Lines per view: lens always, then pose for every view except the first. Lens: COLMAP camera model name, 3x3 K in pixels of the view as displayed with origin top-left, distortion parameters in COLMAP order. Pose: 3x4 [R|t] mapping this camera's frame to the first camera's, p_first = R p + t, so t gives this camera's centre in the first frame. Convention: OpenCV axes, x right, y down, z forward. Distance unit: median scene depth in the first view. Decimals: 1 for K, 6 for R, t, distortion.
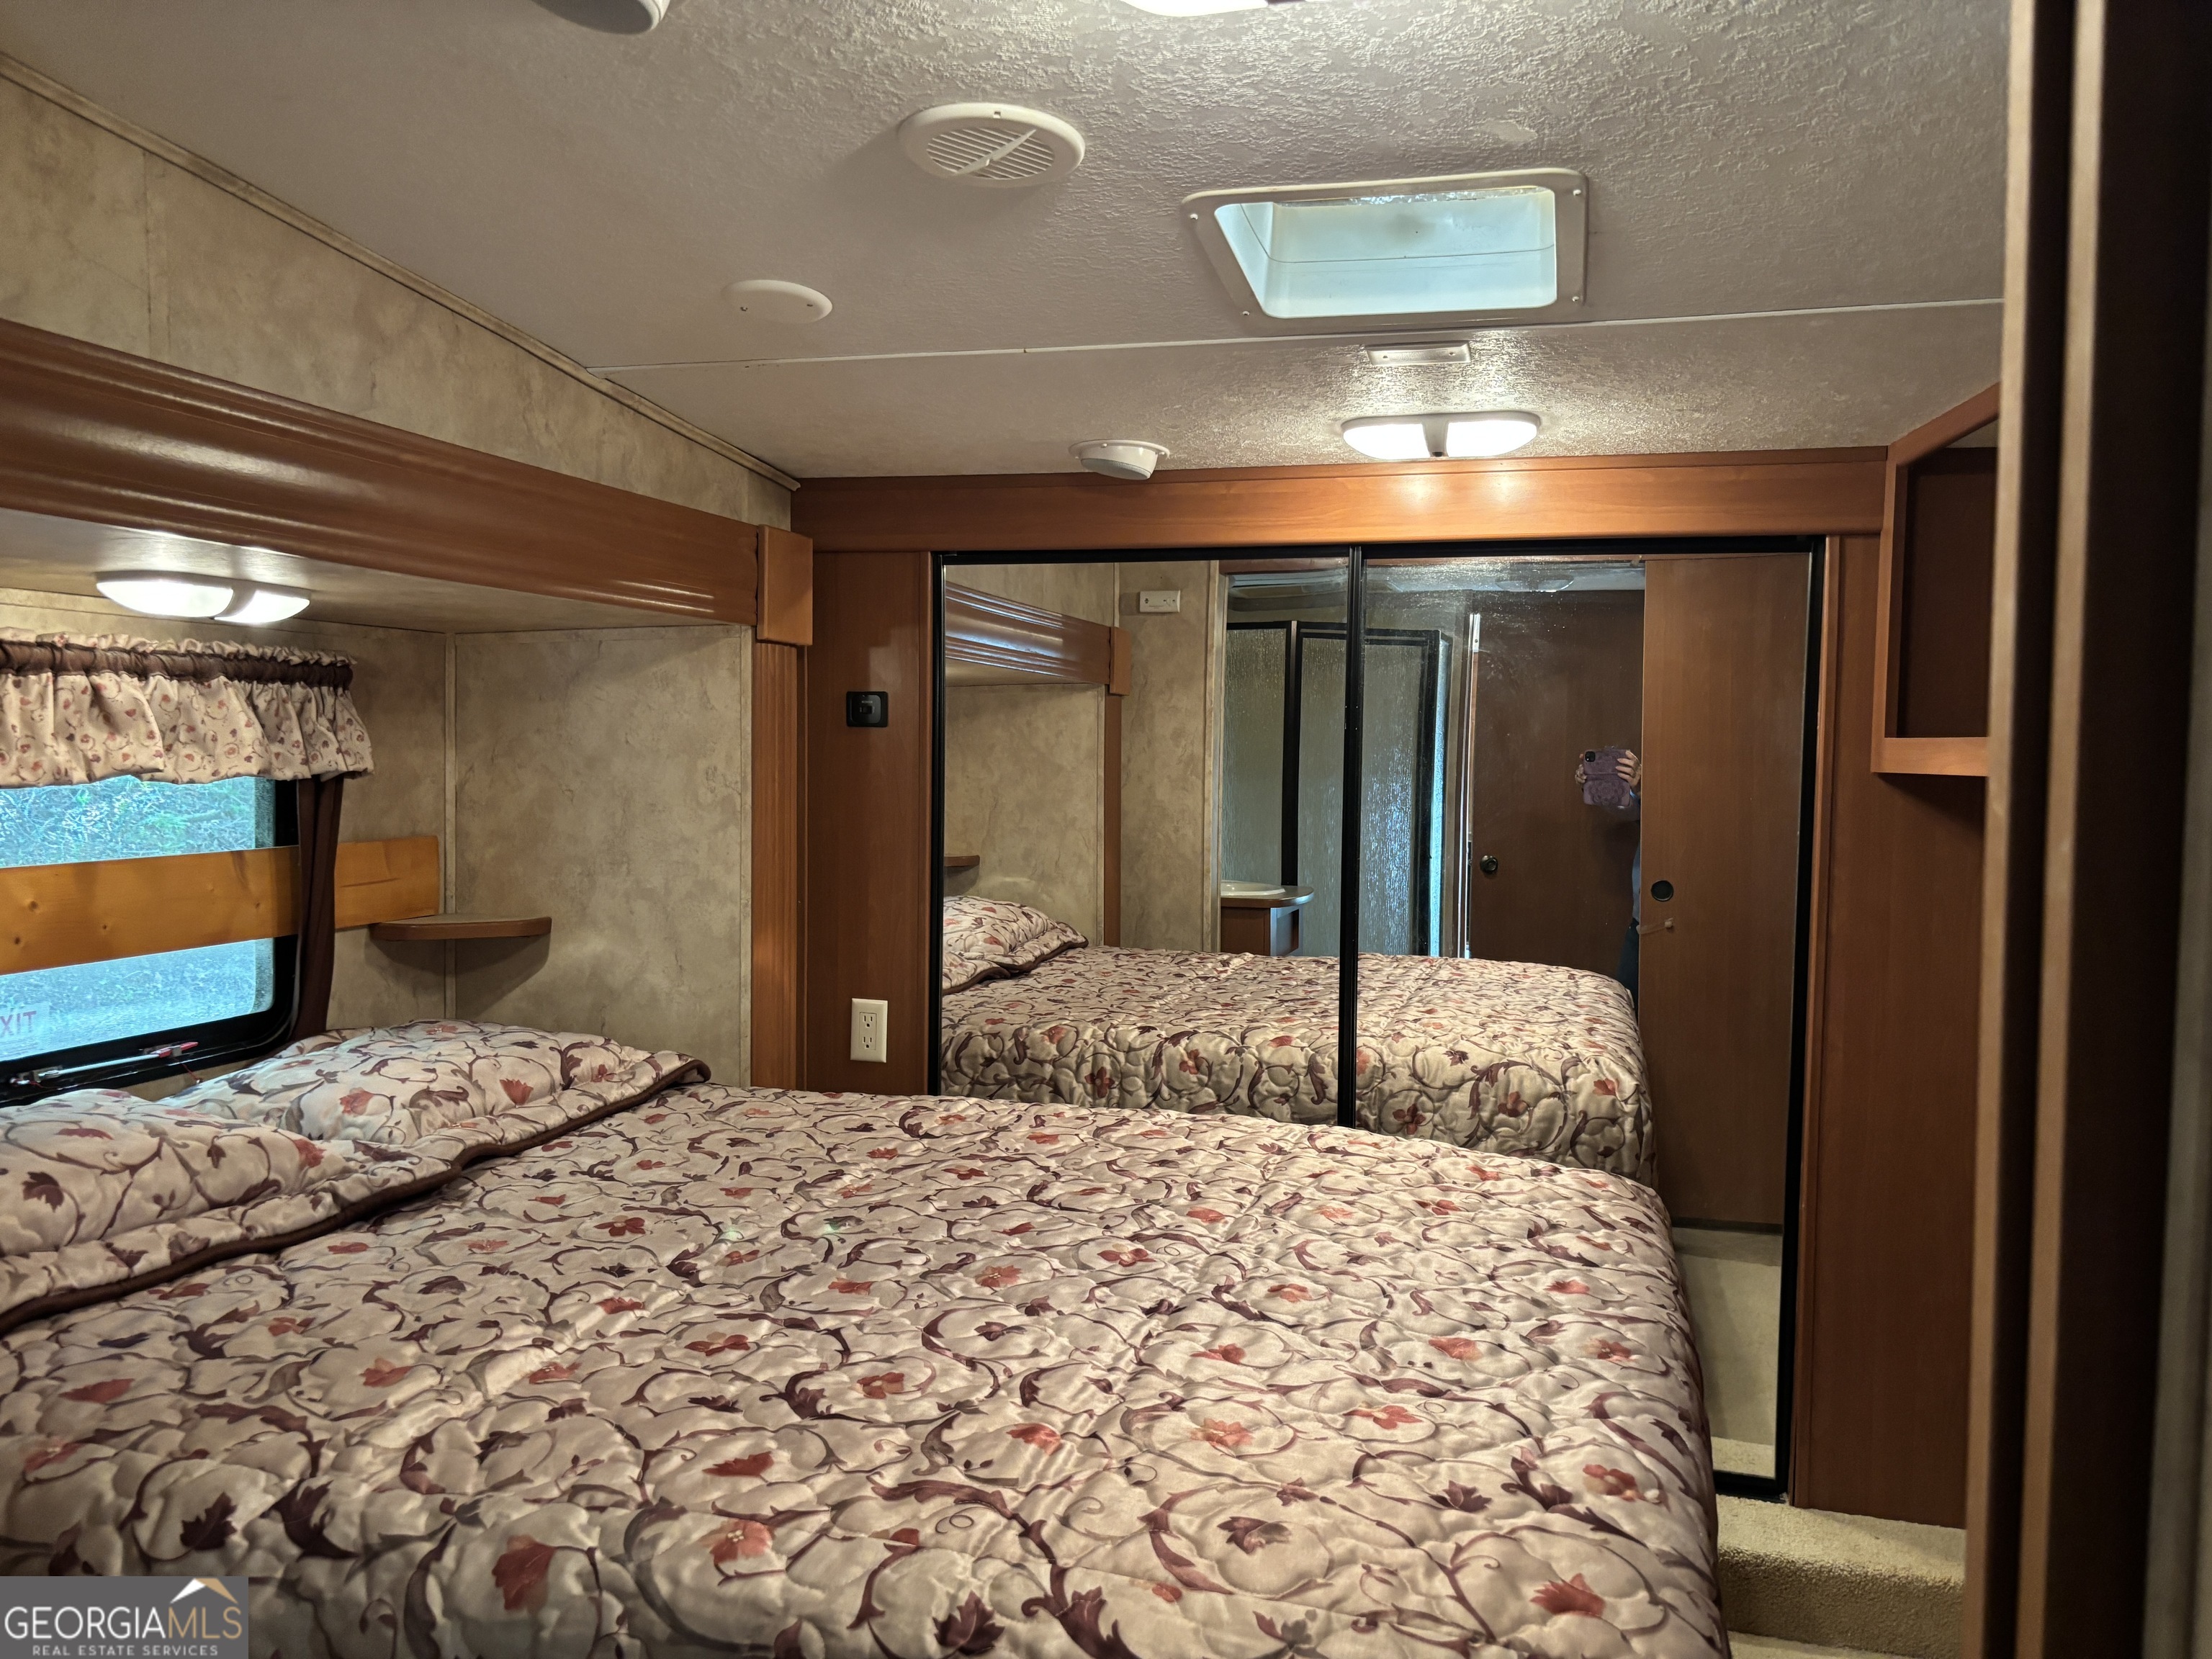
lens RADIAL K [[1683.8, 0, 1110.7], [0, 1683.8, 835.3], [0, 0, 1]] dist [0.039044, -0.046194]
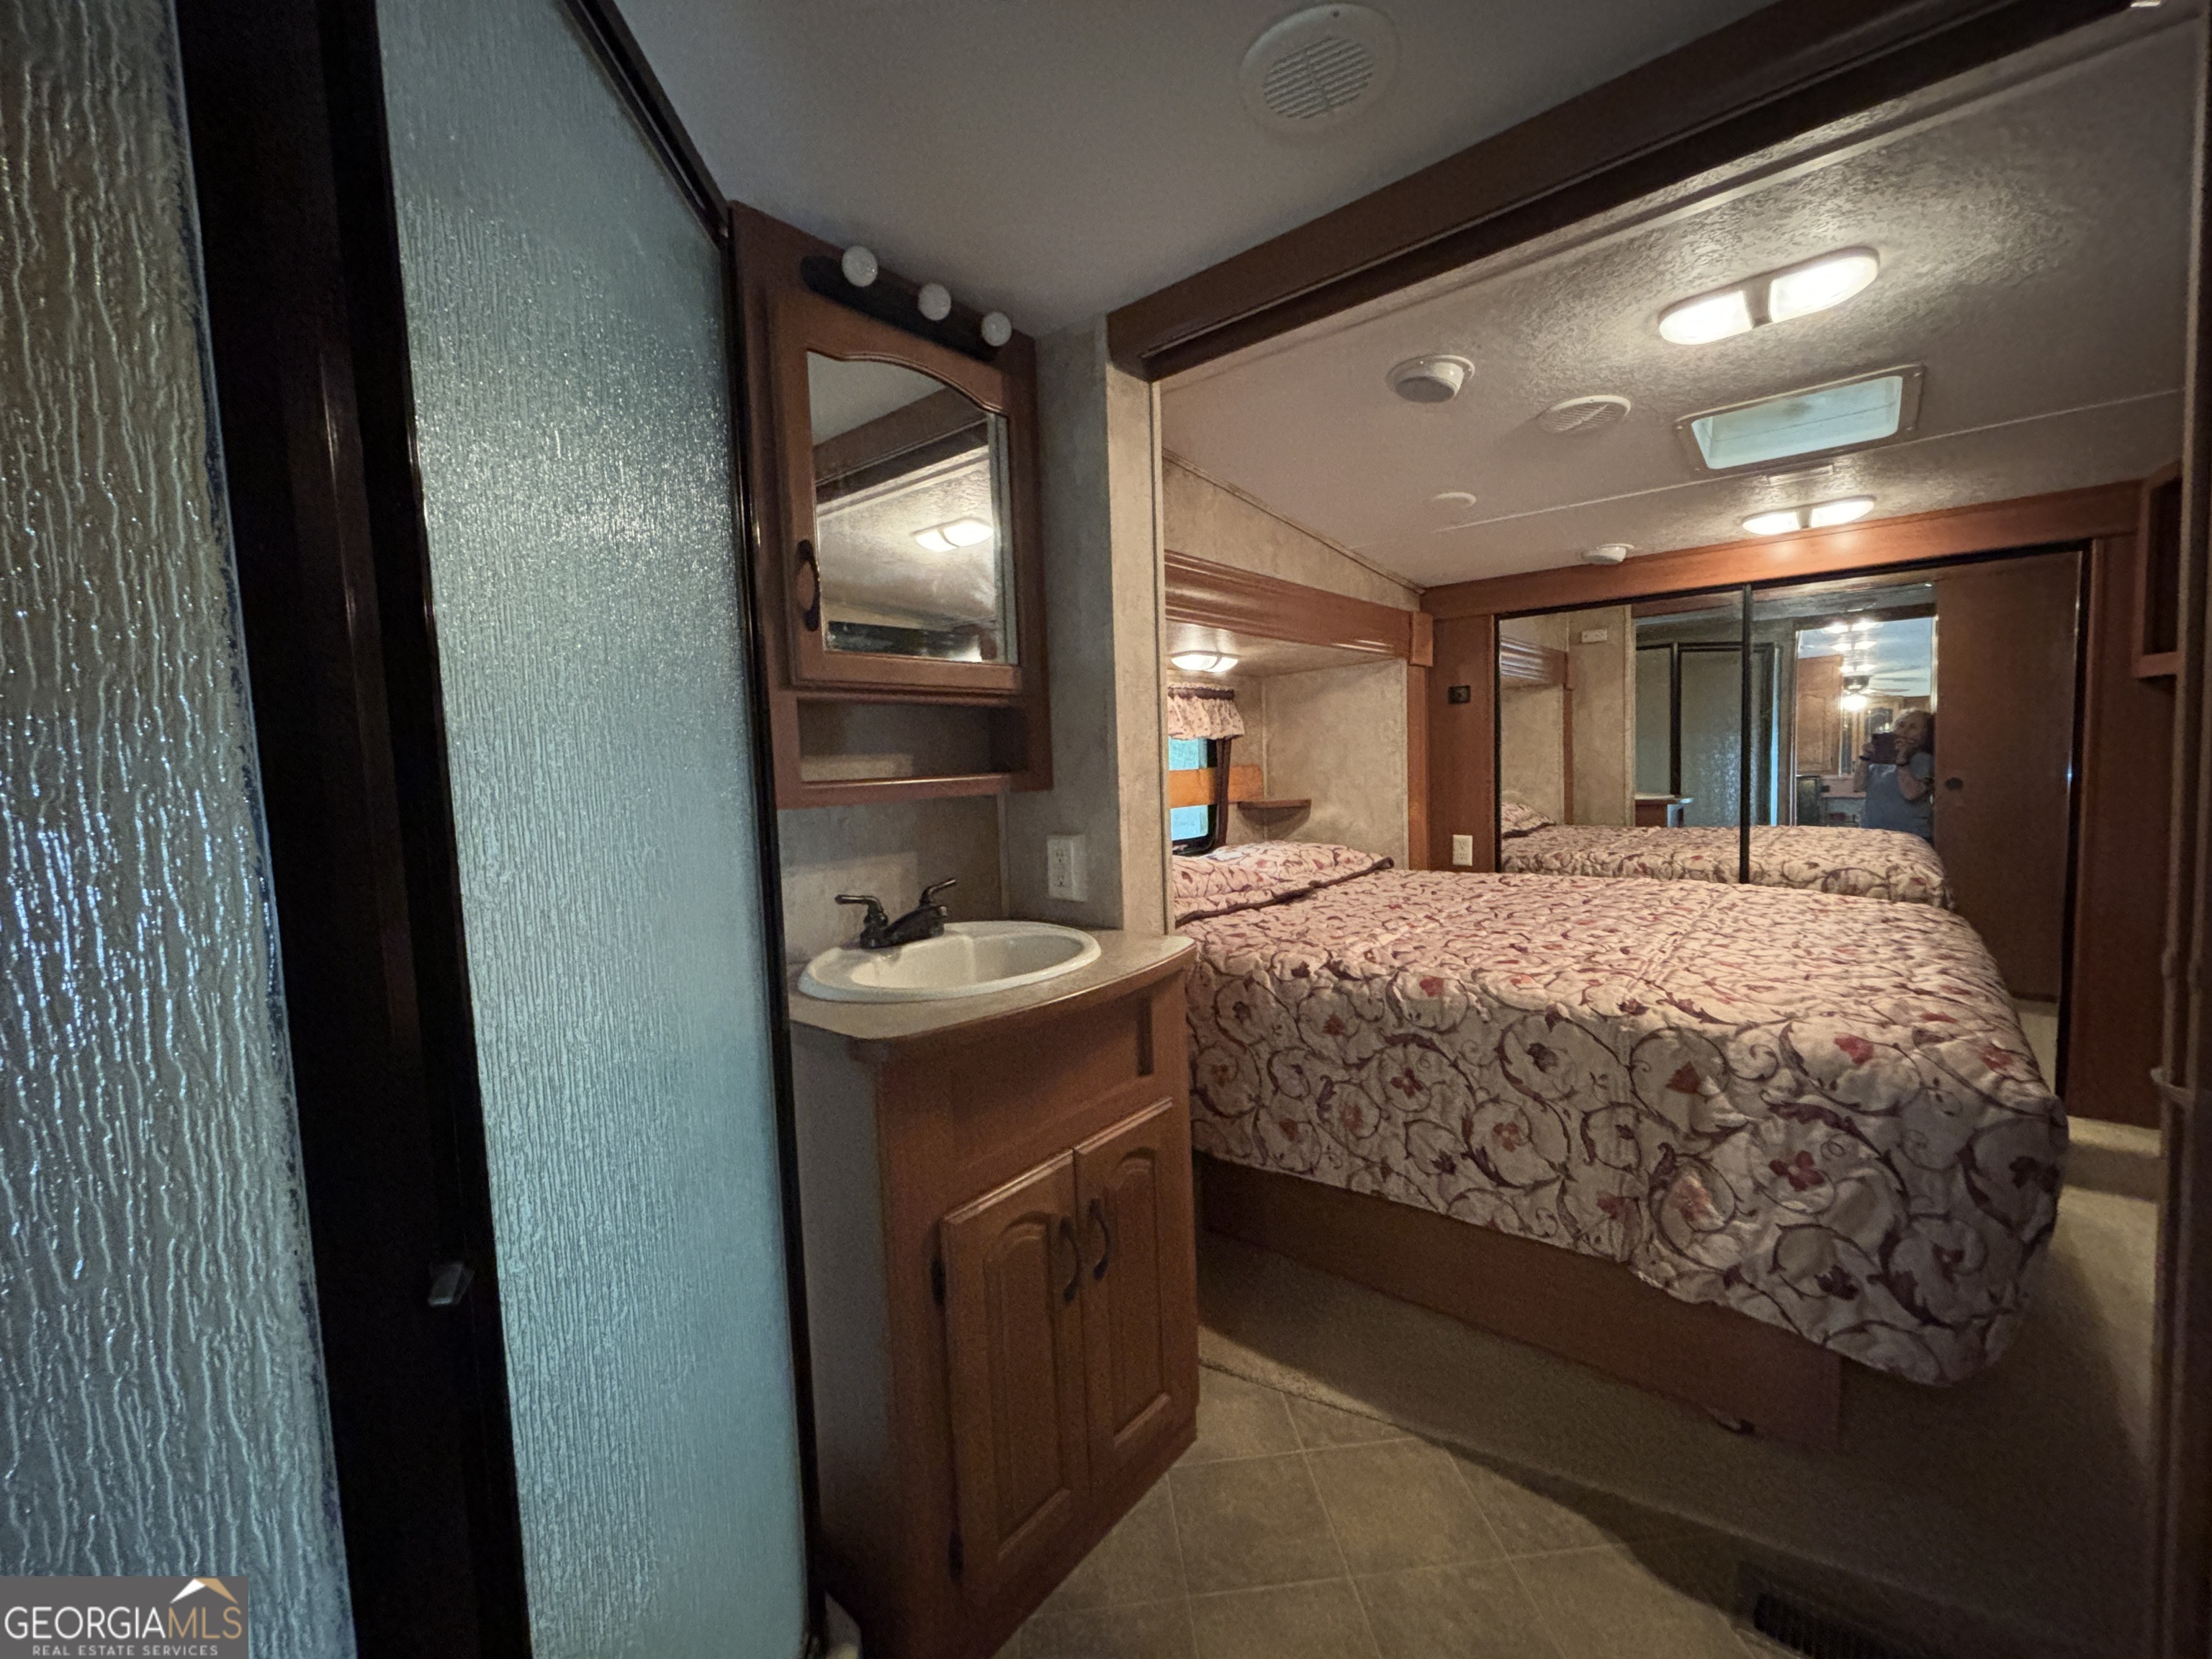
lens RADIAL K [[899.4, 0, 1091.3], [0, 899.4, 826.8], [0, 0, 1]] dist [-0.003129, -0.000692]
pose [[0.904764, -0.016239, -0.425604, -0.104664], [0.026888, 0.999457, 0.019025, 0.065601], [0.425064, -0.028657, 0.904709, -0.242431]]
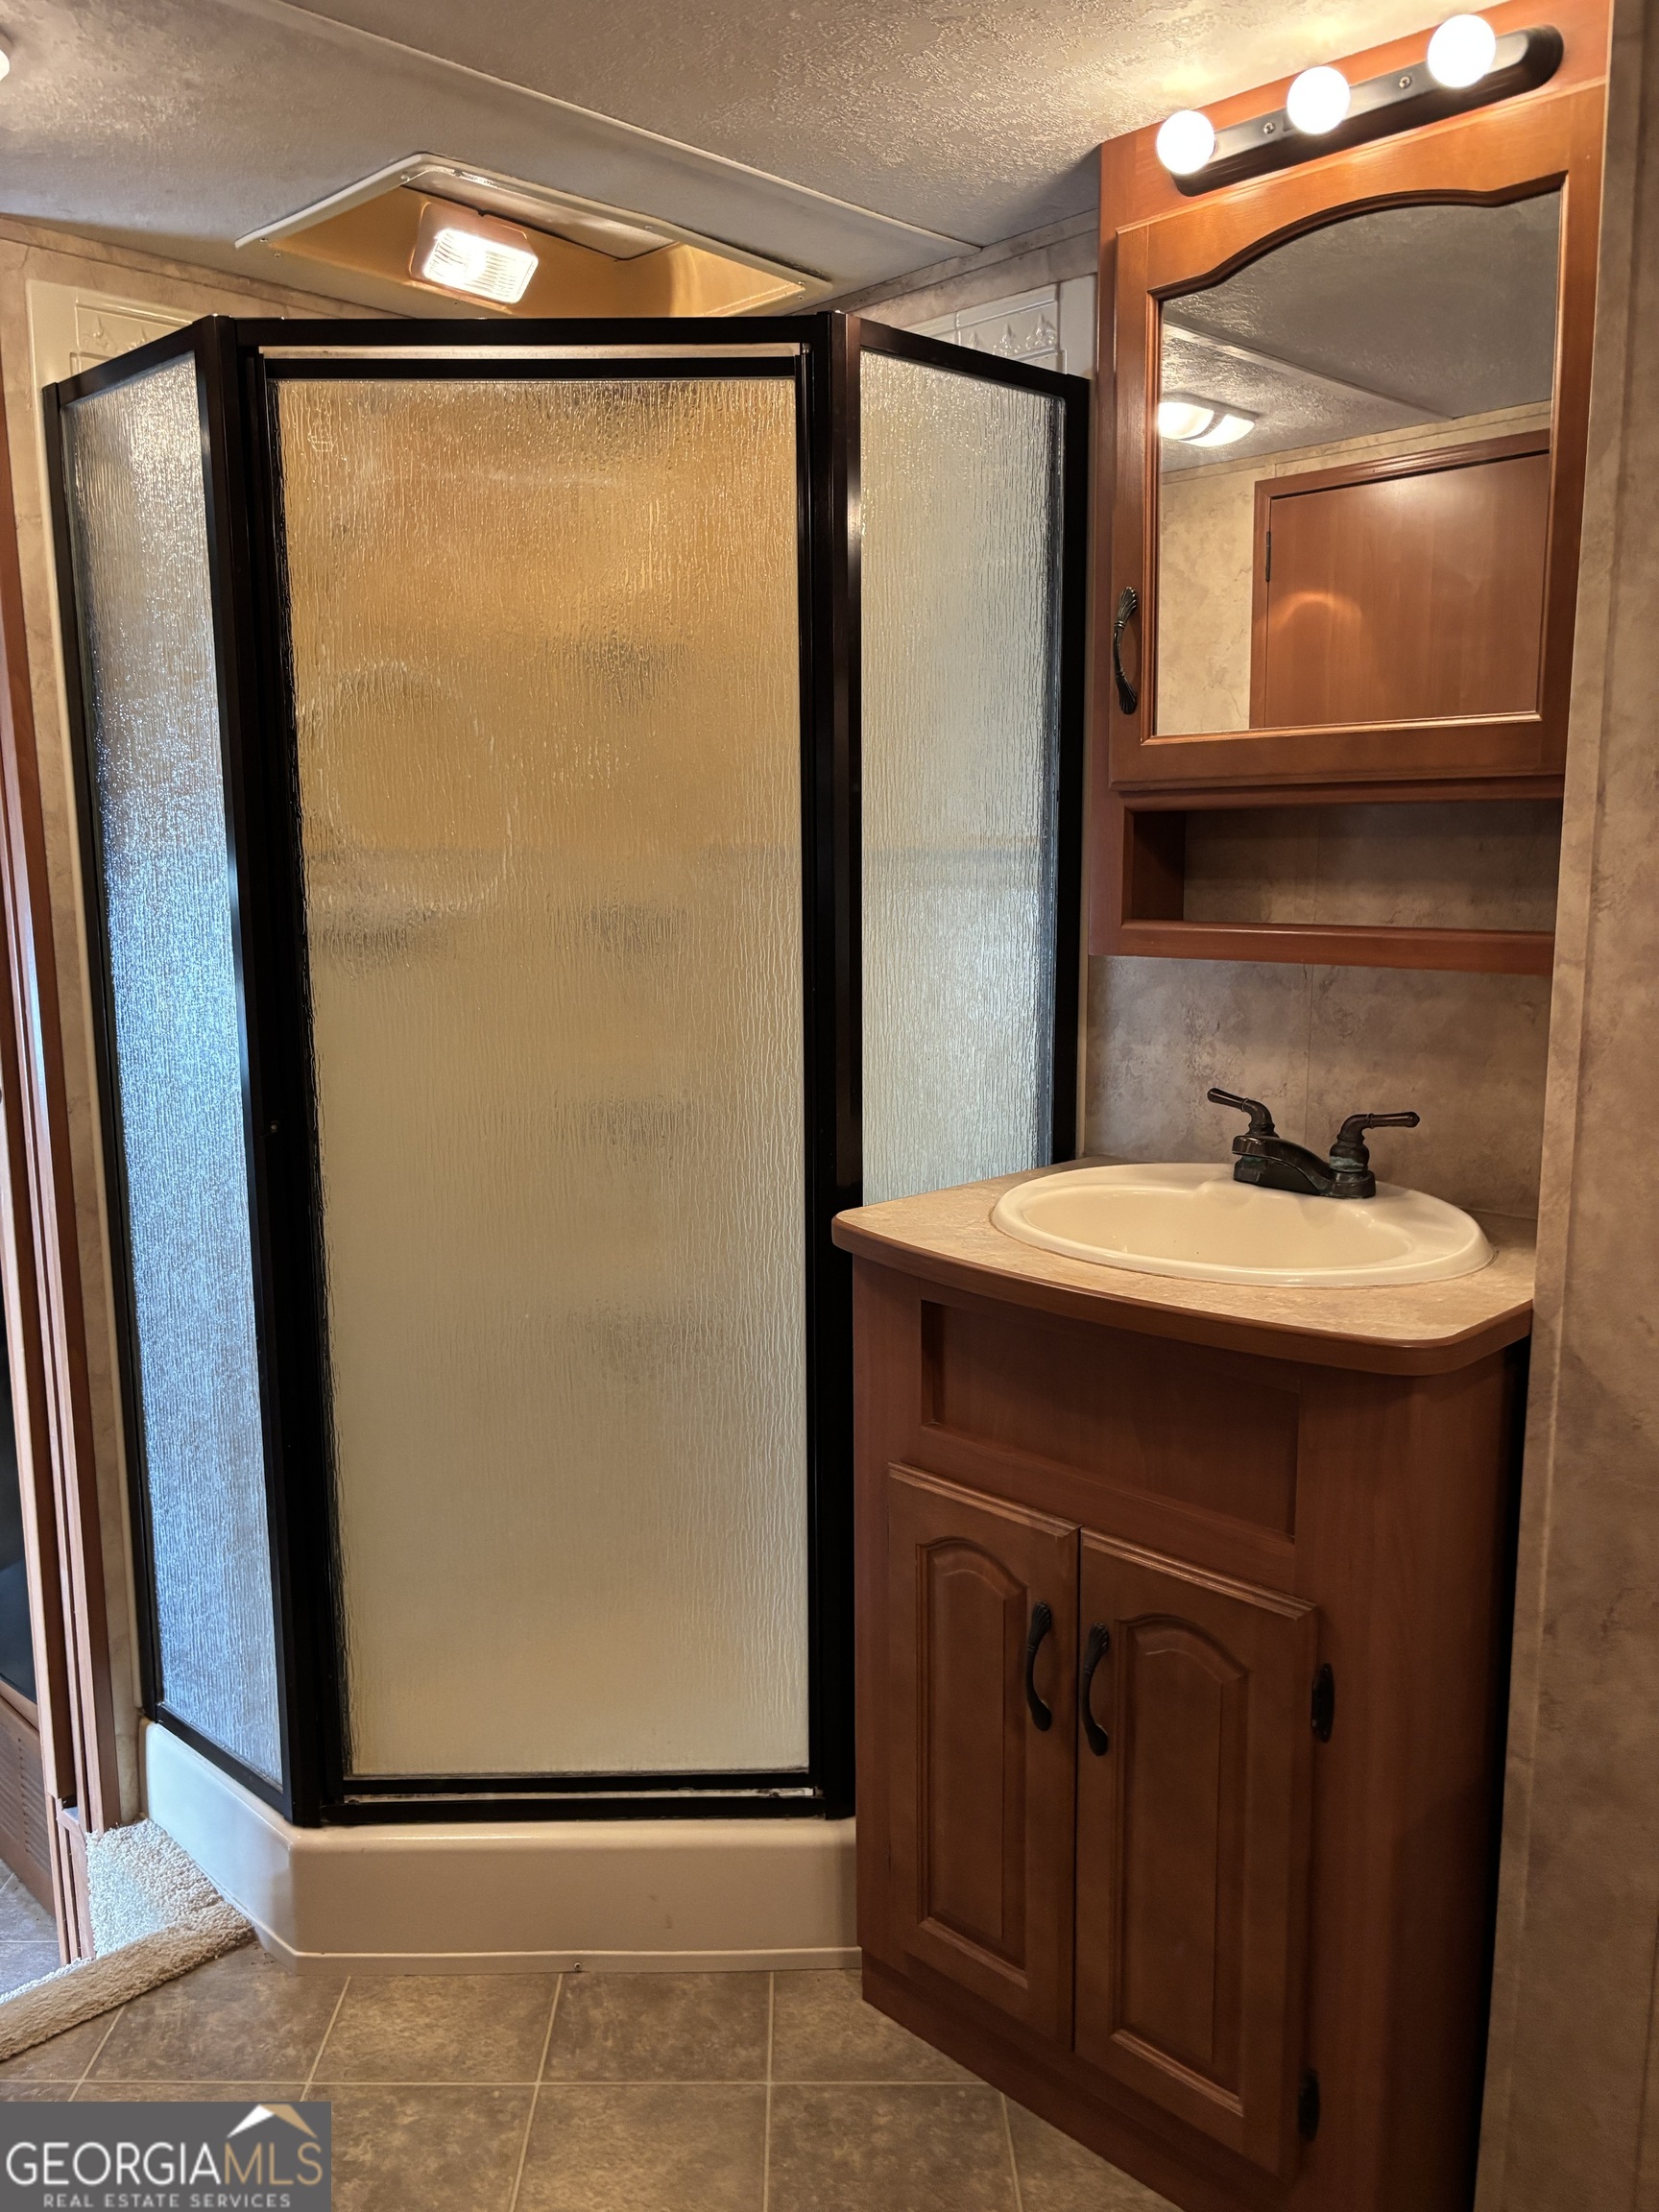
lens RADIAL K [[1683.8, 0, 828.4], [0, 1683.8, 1098.4], [0, 0, 1]] dist [0.039044, -0.046194]
pose [[-0.493112, 0.124126, -0.861065, 0.223403], [-0.045361, 0.984754, 0.167933, 0.004099], [0.868783, 0.121868, -0.479964, 0.407748]]
